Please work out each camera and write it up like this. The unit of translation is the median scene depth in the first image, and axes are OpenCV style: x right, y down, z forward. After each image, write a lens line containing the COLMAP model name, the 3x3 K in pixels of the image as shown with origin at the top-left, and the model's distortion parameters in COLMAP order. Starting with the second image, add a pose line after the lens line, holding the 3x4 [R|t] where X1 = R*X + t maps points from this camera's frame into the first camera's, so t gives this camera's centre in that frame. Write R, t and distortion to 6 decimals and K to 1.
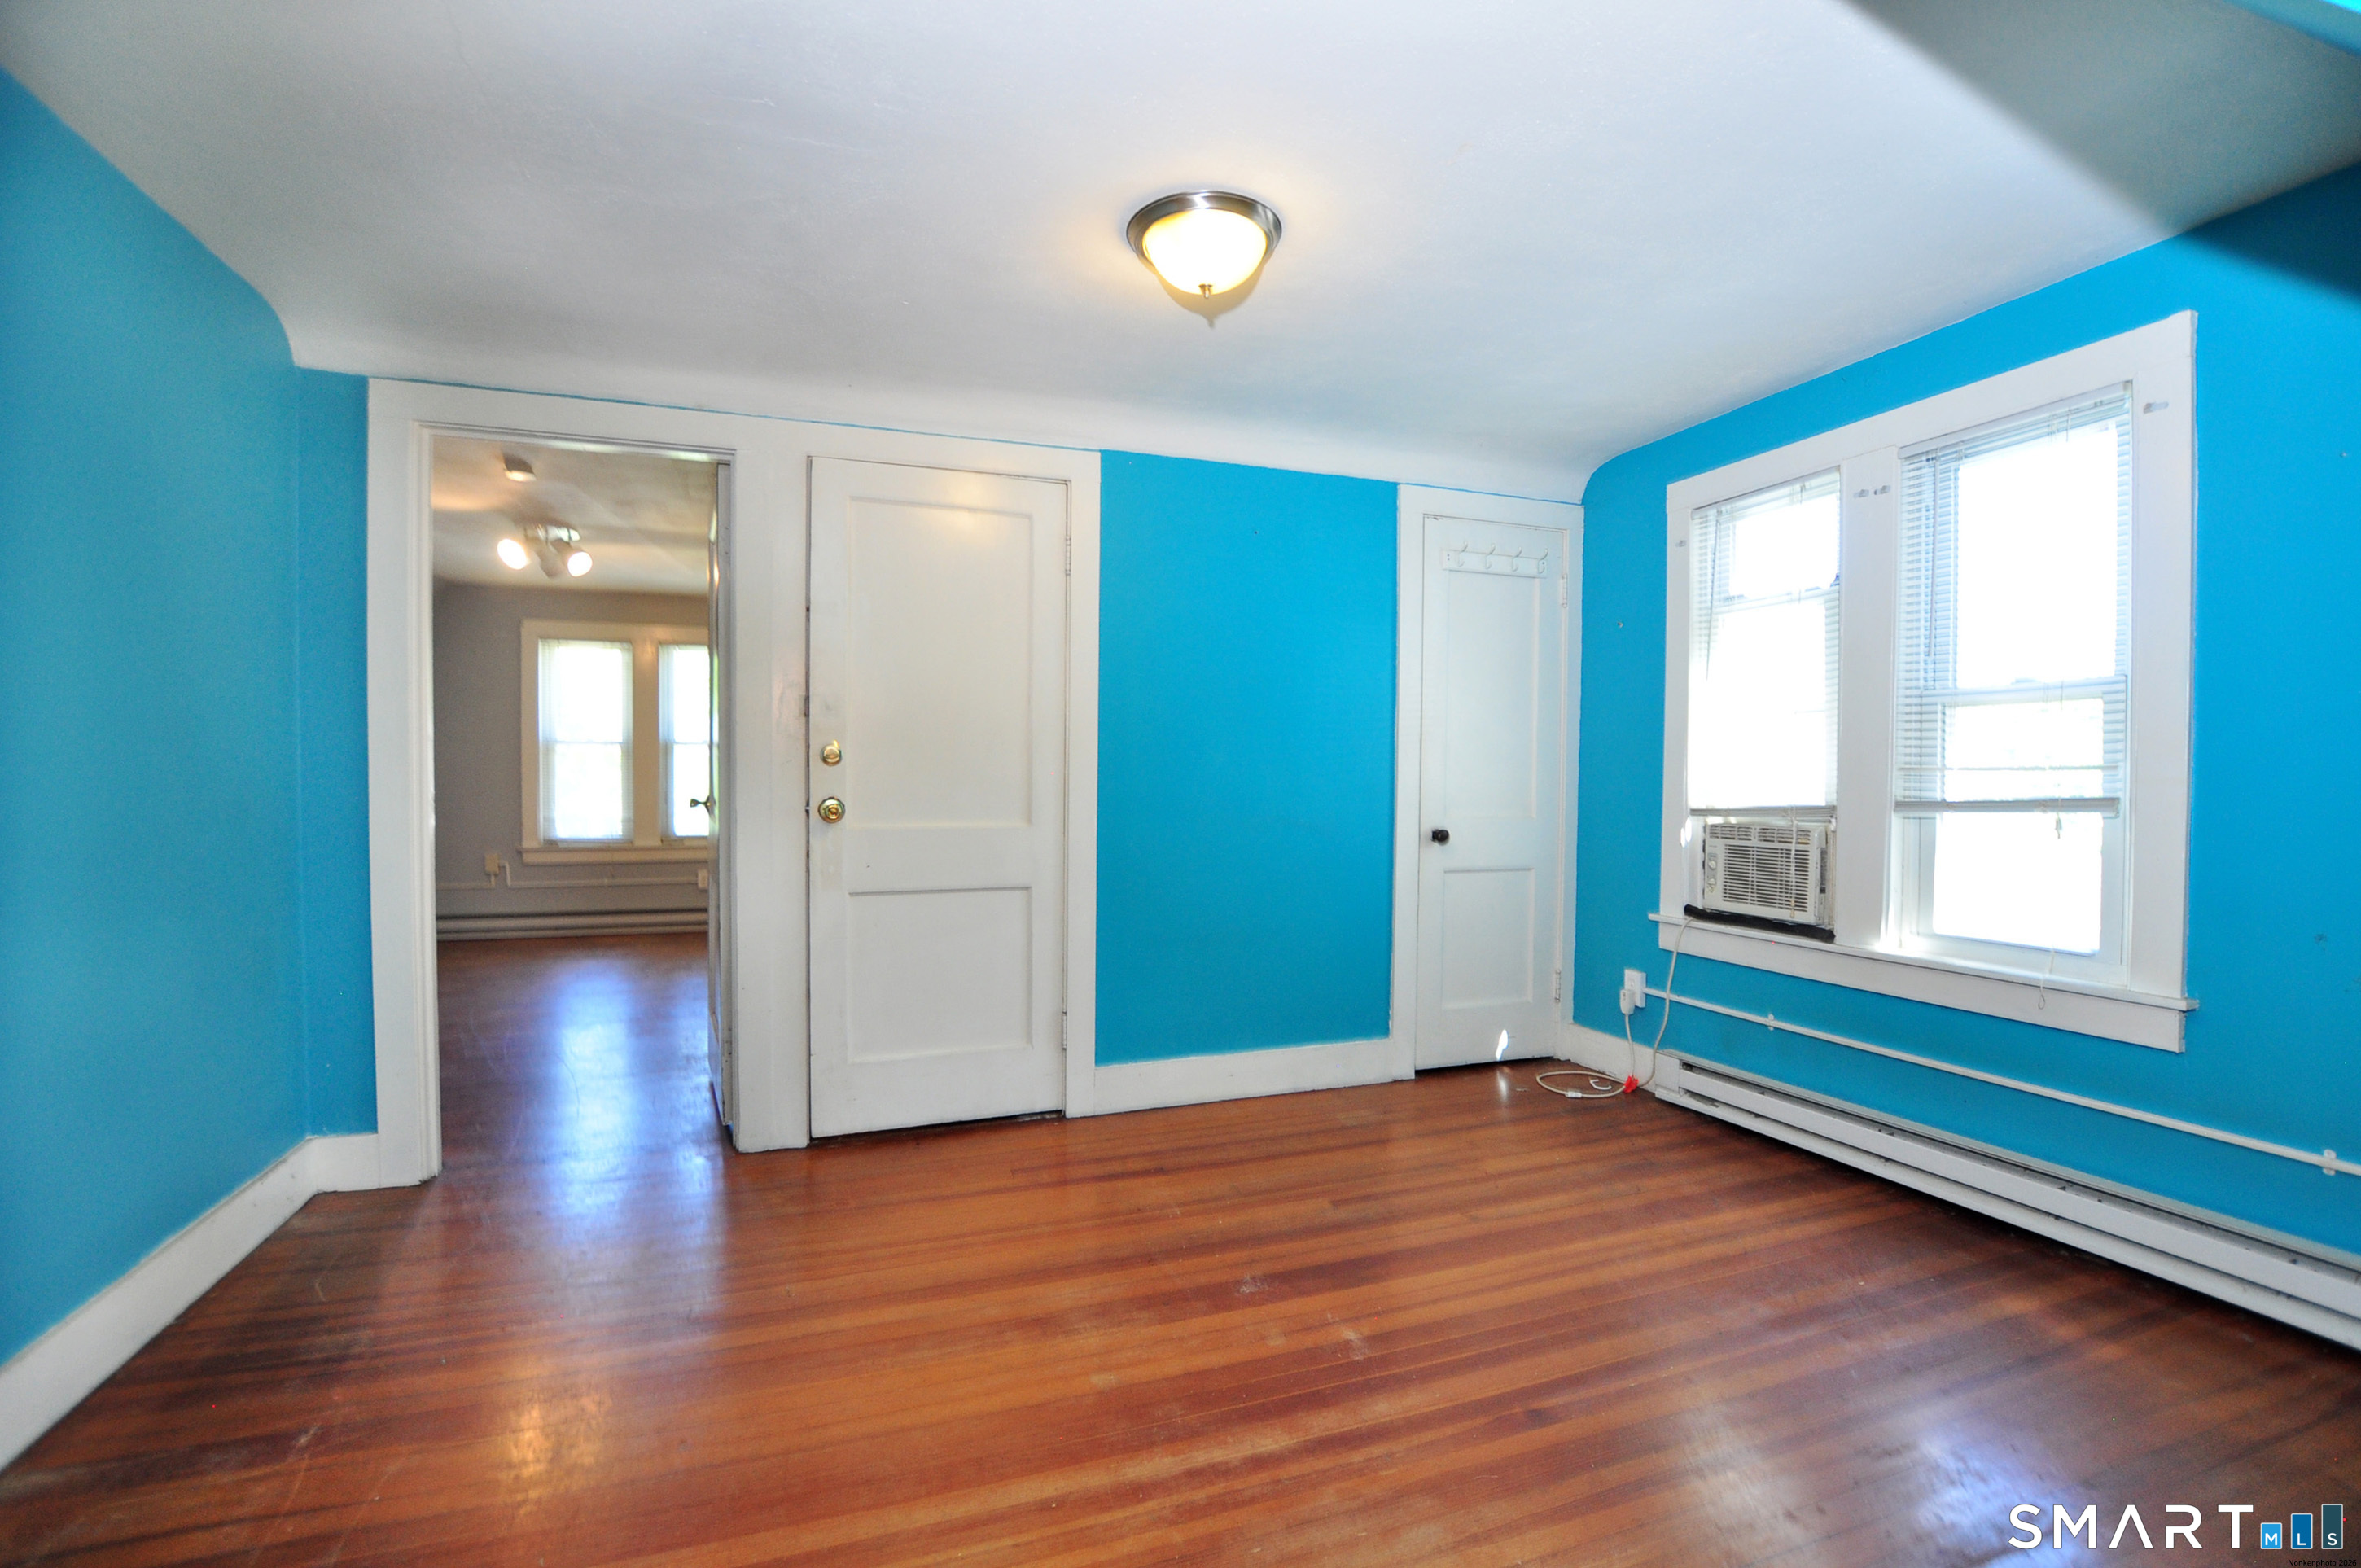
lens RADIAL K [[1048.9, 0, 1184.2], [0, 1048.9, 801.9], [0, 0, 1]] dist [-0.023771, -0.000205]
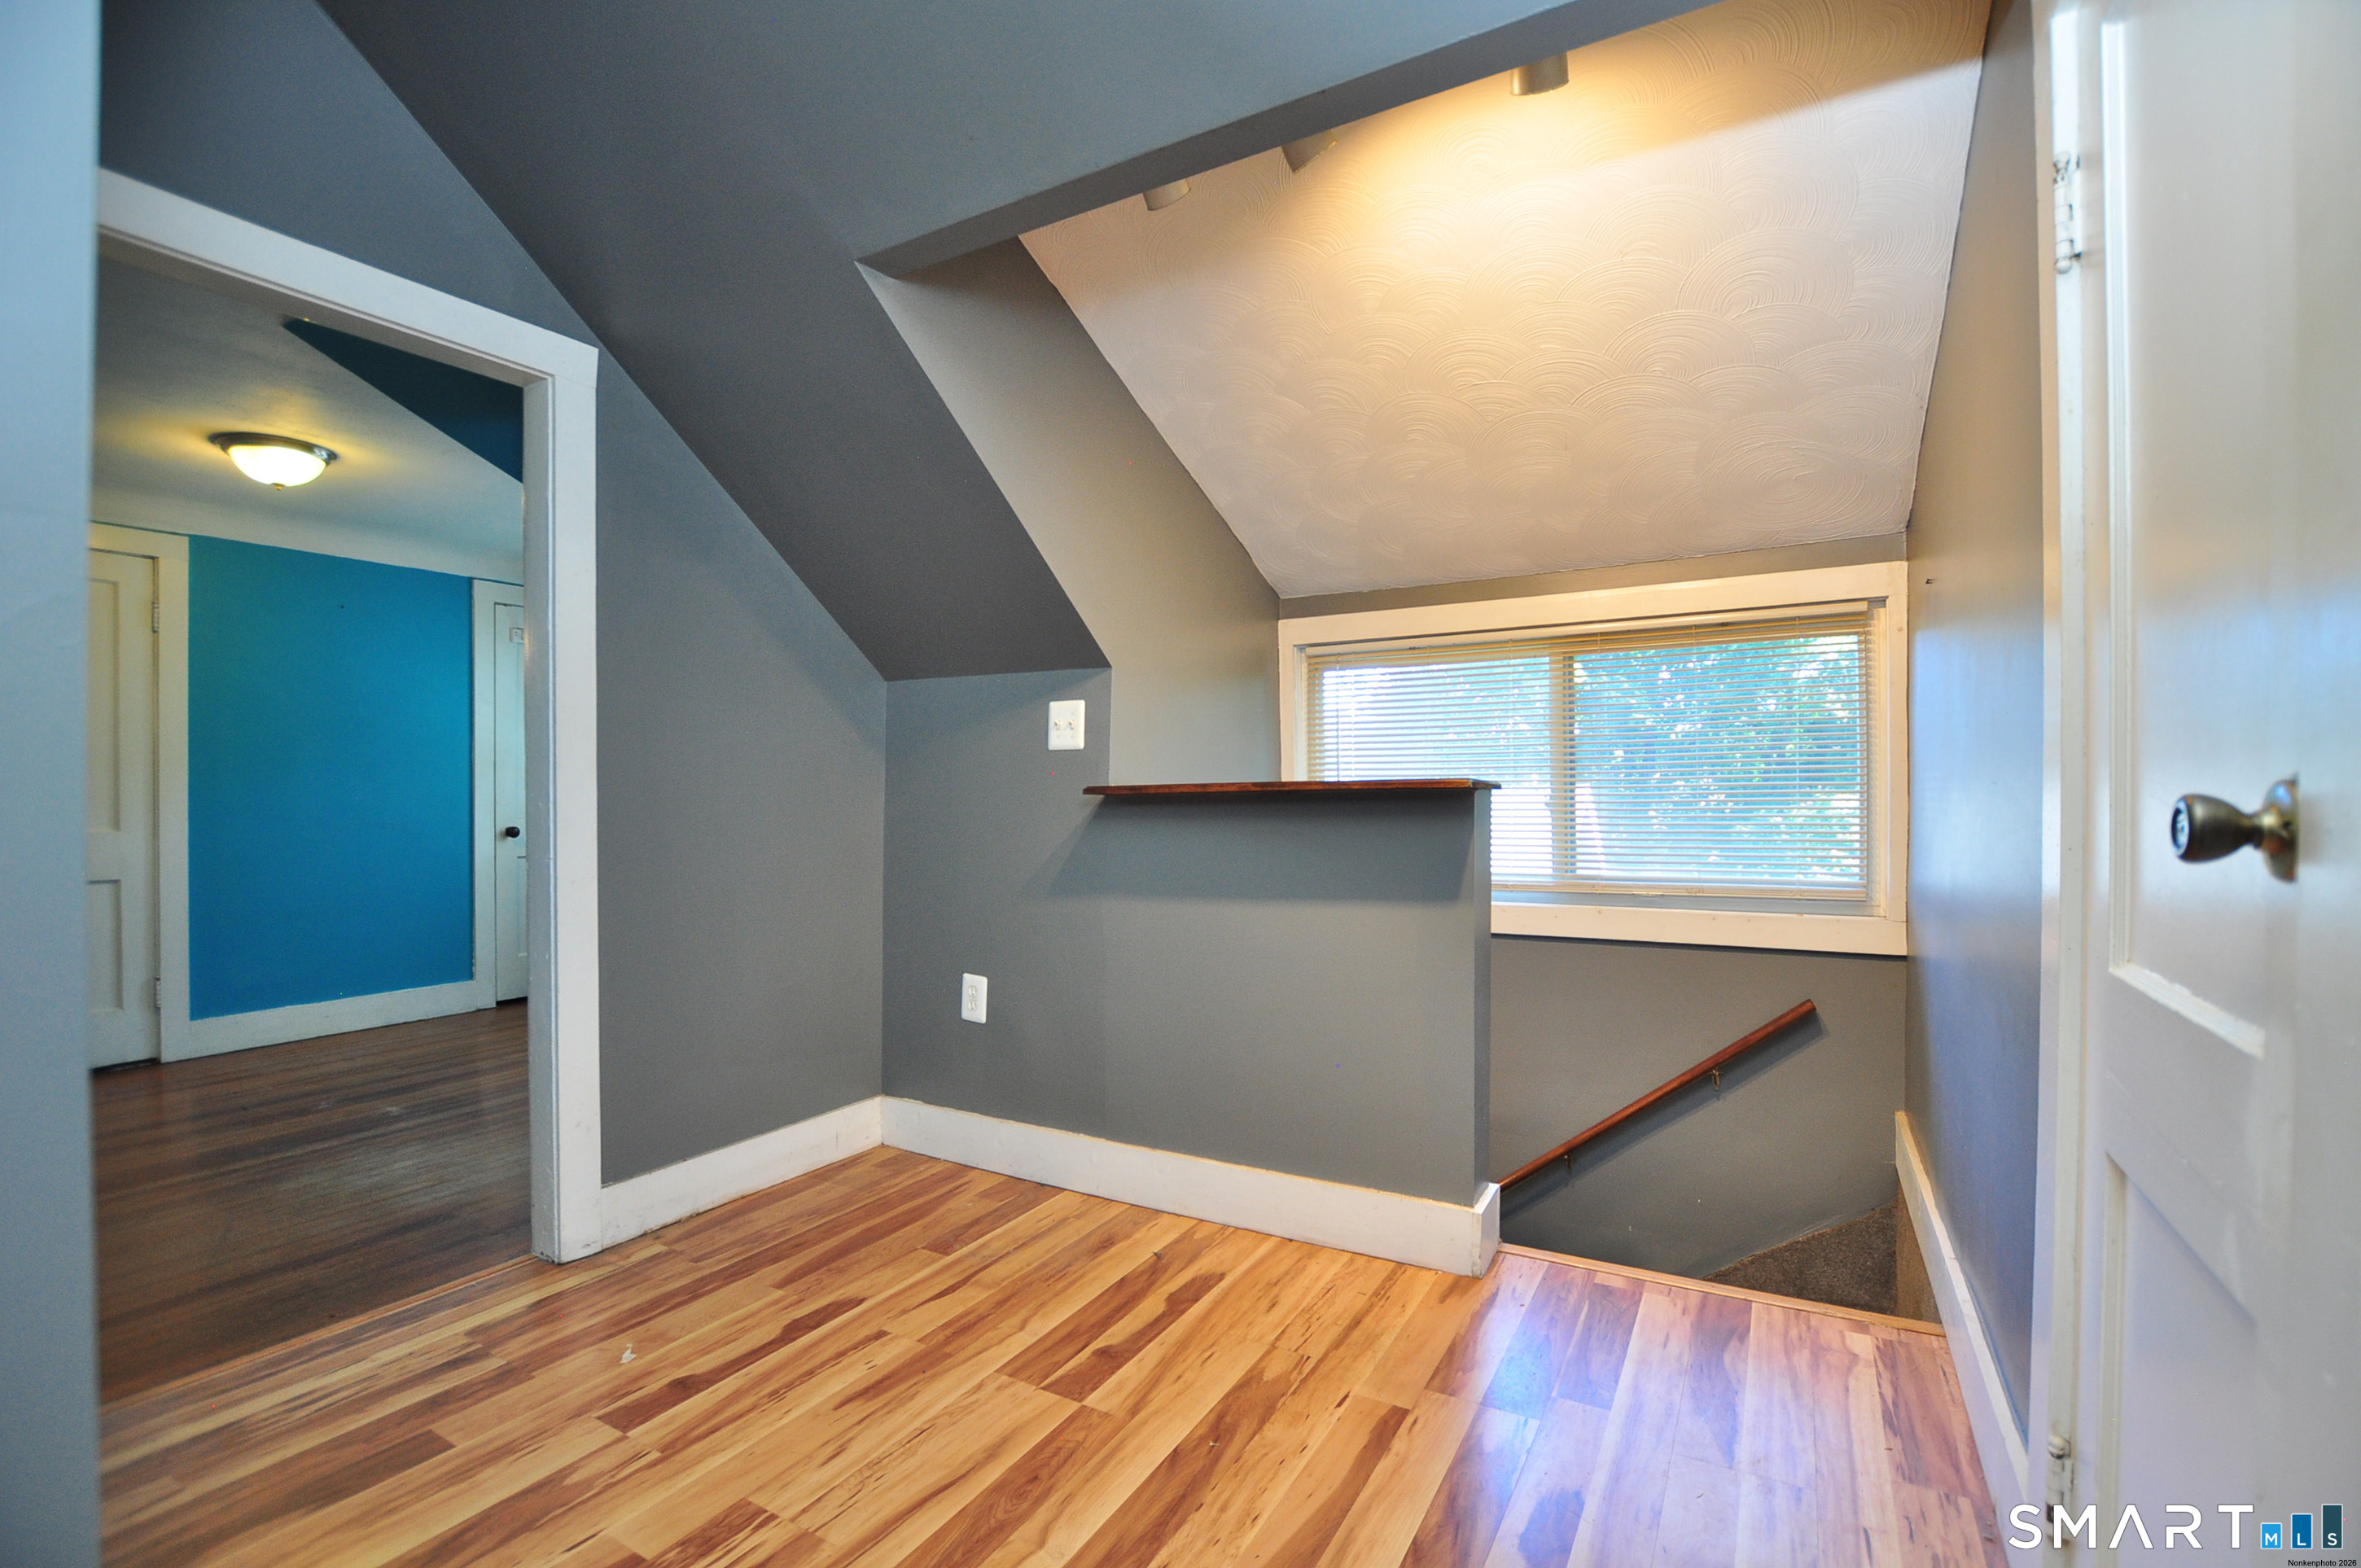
lens RADIAL K [[1048.9, 0, 1184.2], [0, 1048.9, 801.9], [0, 0, 1]] dist [-0.023771, -0.000205]
pose [[0.767785, -0.013151, 0.640573, 0.048343], [0.024651, 0.999655, -0.009024, 0.029988], [-0.640233, 0.022719, 0.767844, -0.737796]]
